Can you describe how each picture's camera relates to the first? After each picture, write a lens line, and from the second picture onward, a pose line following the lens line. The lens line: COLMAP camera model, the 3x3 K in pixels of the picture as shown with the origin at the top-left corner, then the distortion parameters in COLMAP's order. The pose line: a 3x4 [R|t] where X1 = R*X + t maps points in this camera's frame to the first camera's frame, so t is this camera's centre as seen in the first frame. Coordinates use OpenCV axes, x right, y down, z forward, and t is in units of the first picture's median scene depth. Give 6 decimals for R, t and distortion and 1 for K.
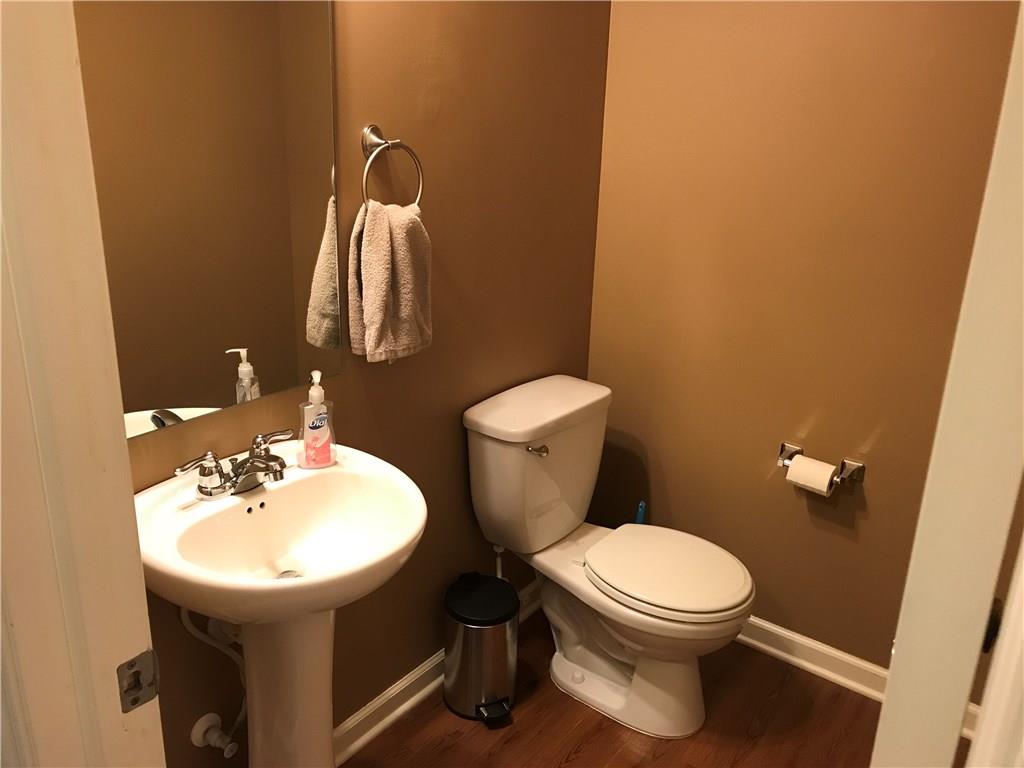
lens RADIAL K [[855.2, 0, 521.9], [0, 855.2, 392.3], [0, 0, 1]] dist [0.028709, -0.036488]
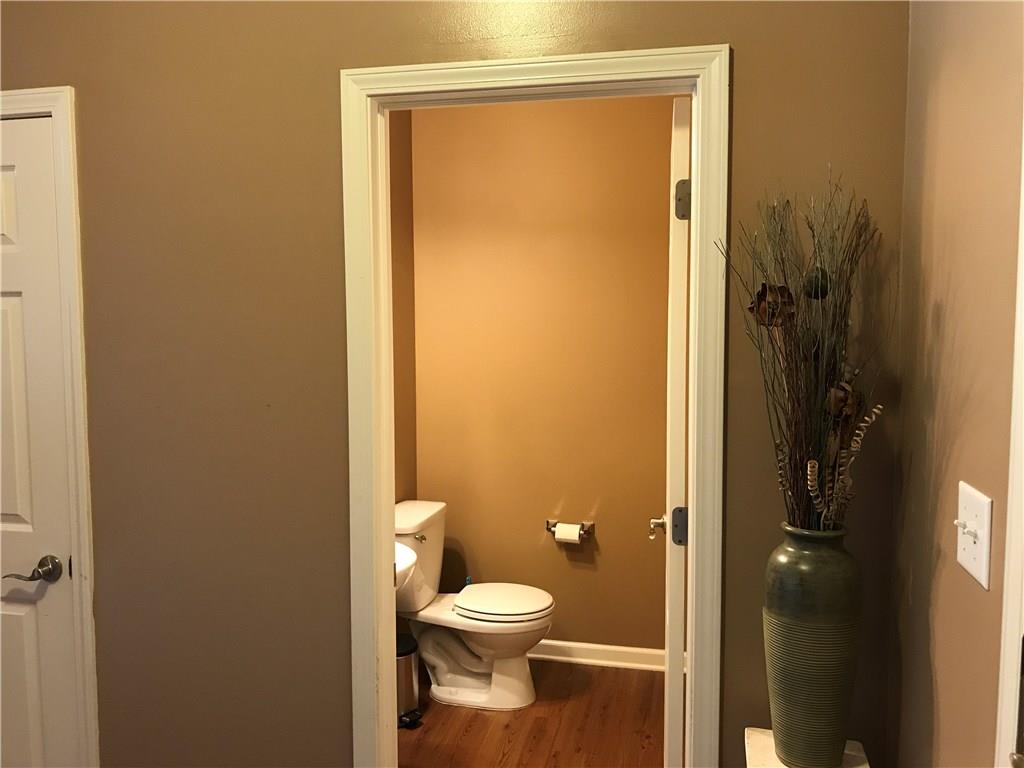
lens RADIAL K [[855.2, 0, 516.7], [0, 855.2, 379.7], [0, 0, 1]] dist [0.028709, -0.036488]
pose [[0.914828, -0.069988, 0.397733, -0.423413], [0.169524, 0.960446, -0.220917, 0.161583], [-0.366540, 0.269527, 0.890508, -0.588660]]
